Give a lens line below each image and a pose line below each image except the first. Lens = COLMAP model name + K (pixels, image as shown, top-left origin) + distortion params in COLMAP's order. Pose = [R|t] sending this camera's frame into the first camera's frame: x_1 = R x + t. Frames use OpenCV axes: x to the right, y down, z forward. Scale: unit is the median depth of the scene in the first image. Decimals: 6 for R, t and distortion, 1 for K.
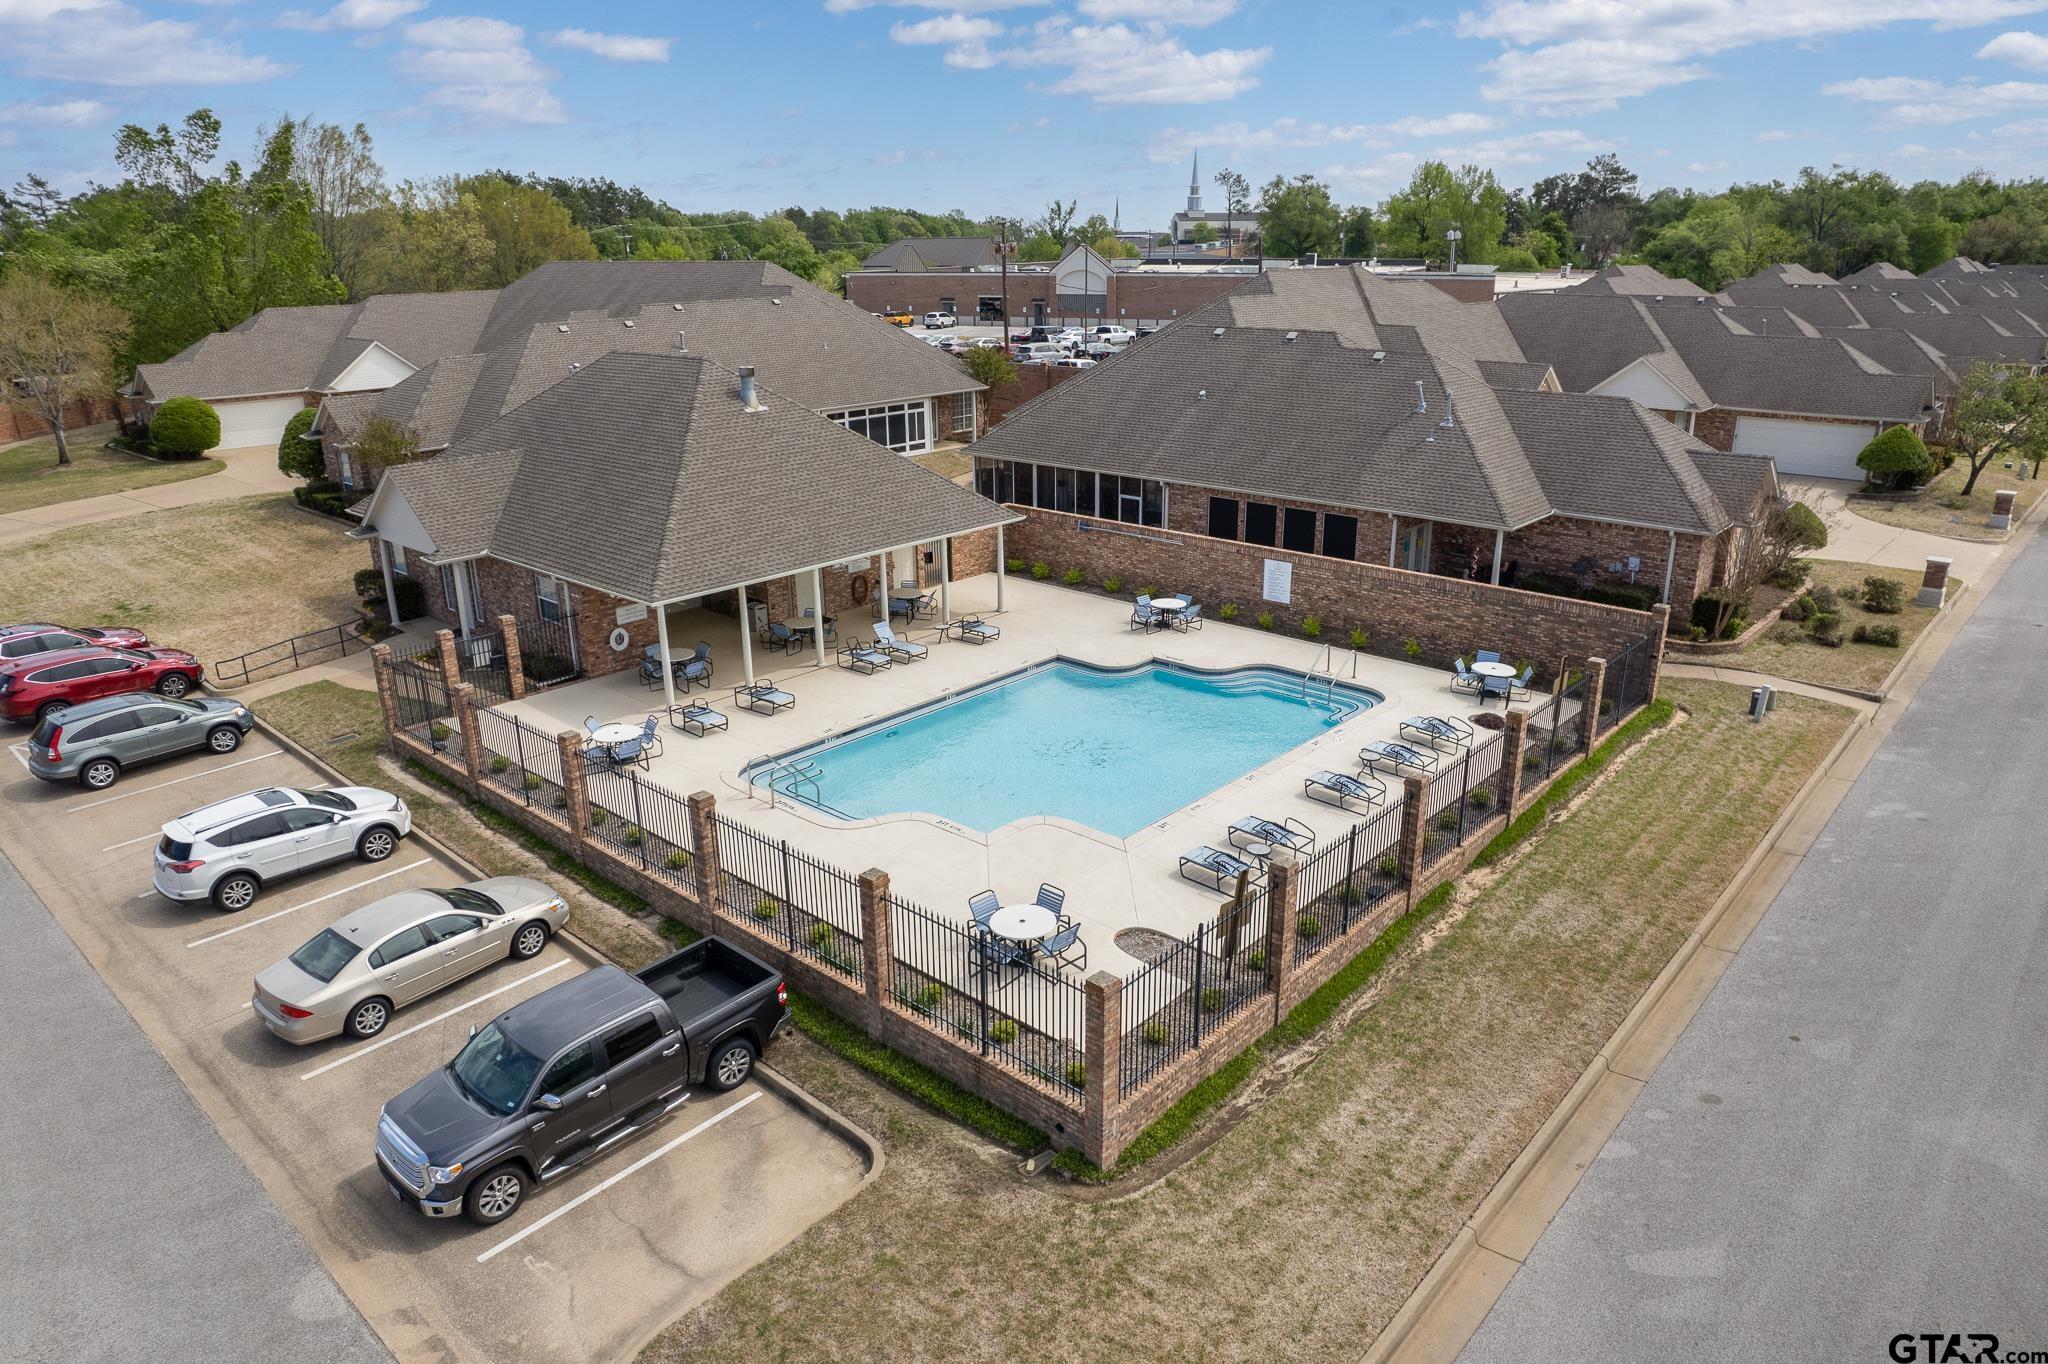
lens RADIAL K [[1297.6, 0, 1024.0], [0, 1297.6, 682.0], [0, 0, 1]] dist [-0.003574, -0.000462]
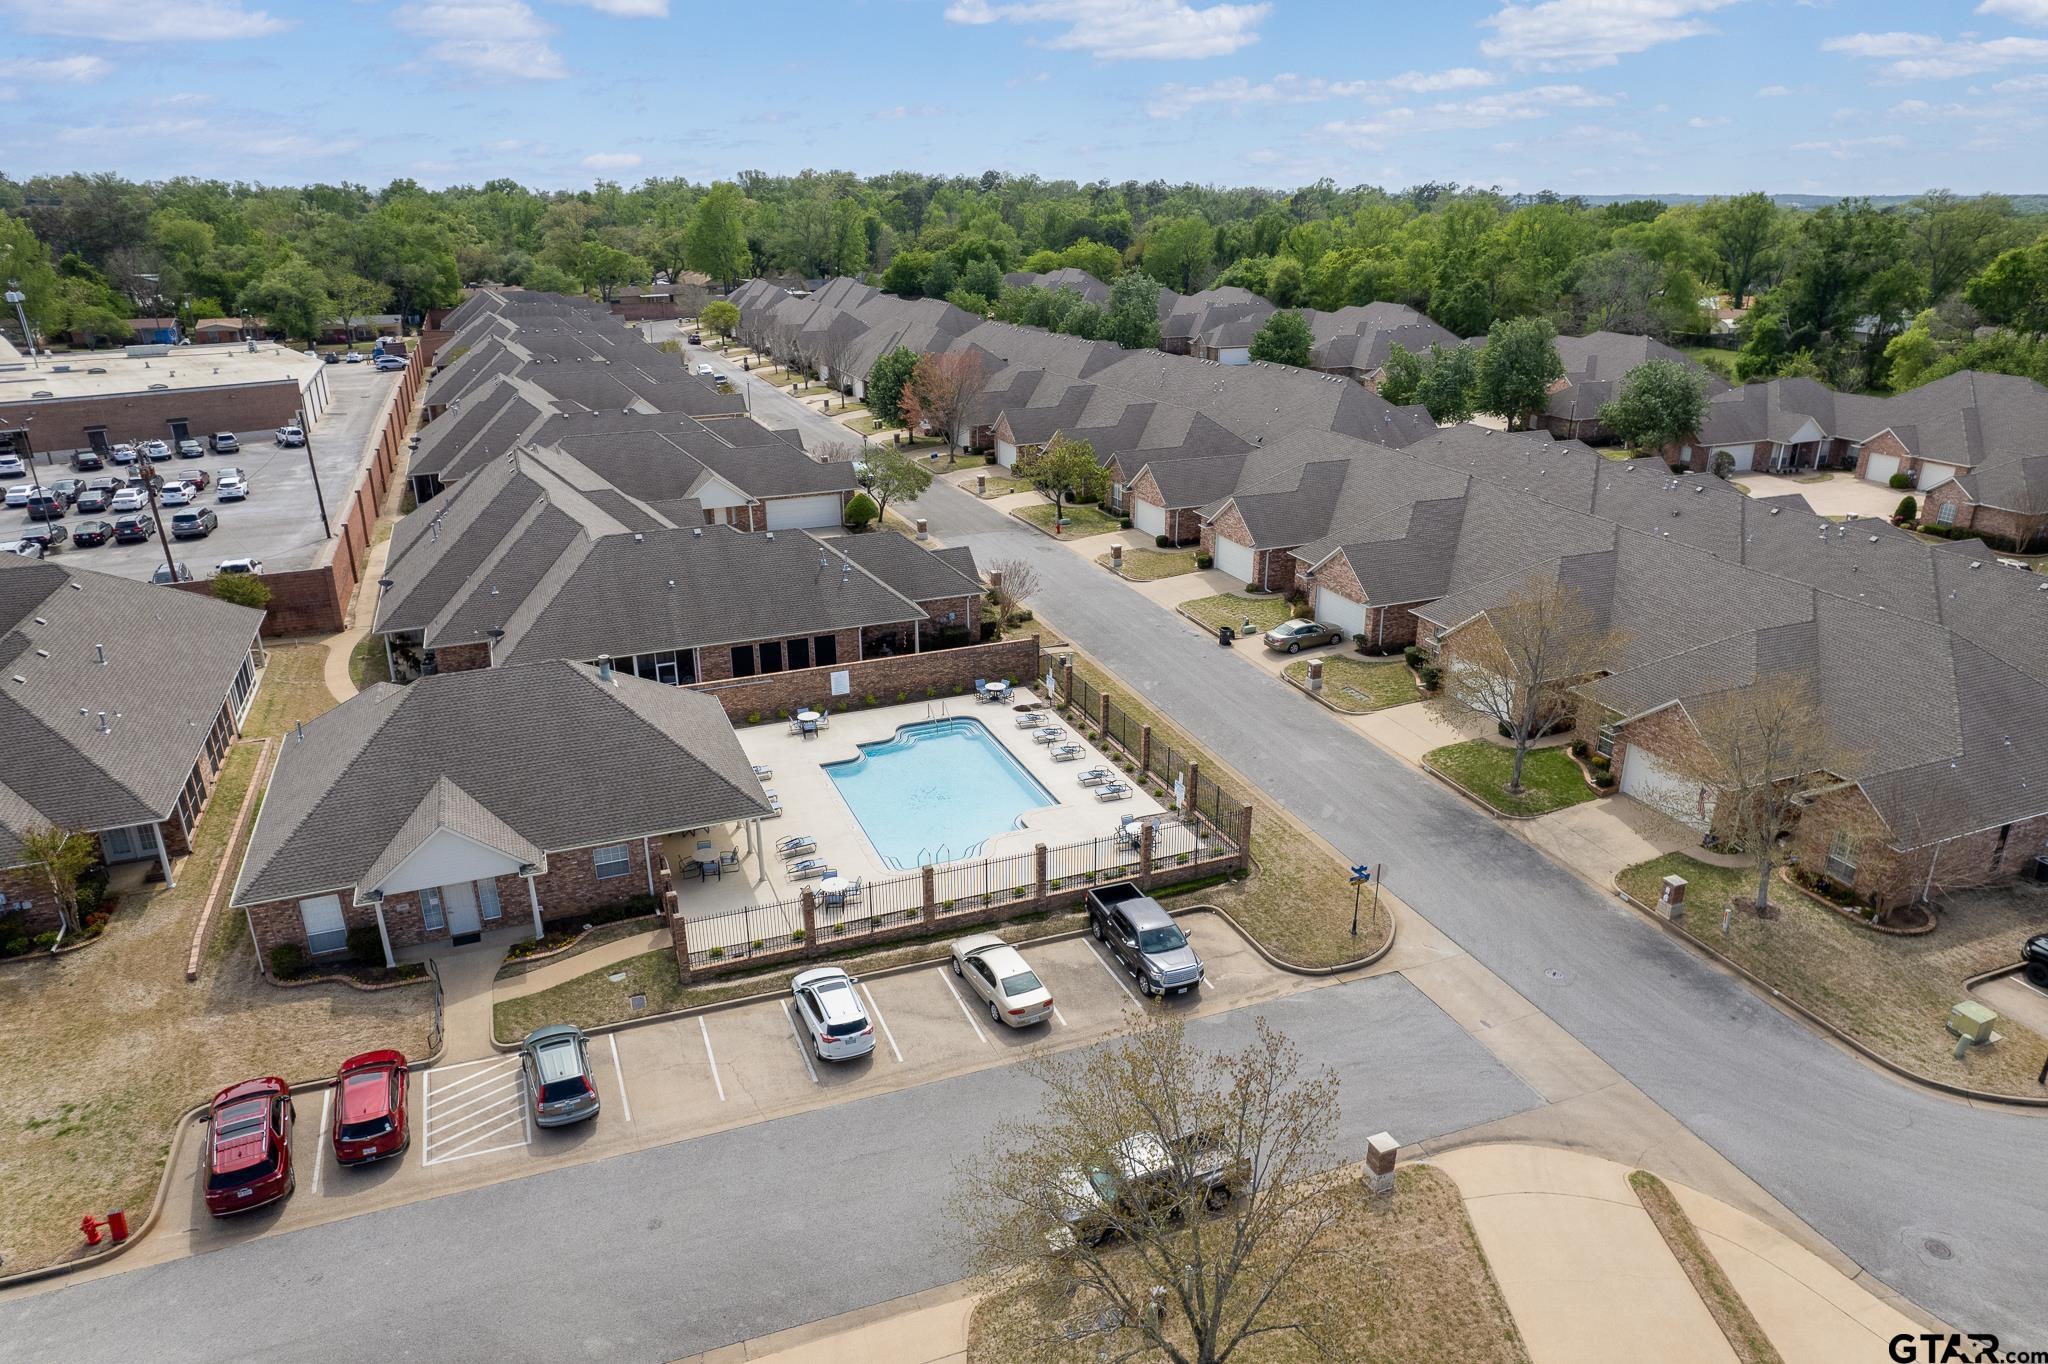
lens RADIAL K [[1297.6, 0, 1024.0], [0, 1297.6, 682.0], [0, 0, 1]] dist [-0.003574, -0.000462]
pose [[0.444449, -0.313145, 0.839288, -1.274177], [0.300373, 0.934766, 0.189704, -0.372850], [-0.843944, 0.167786, 0.509517, -0.075950]]
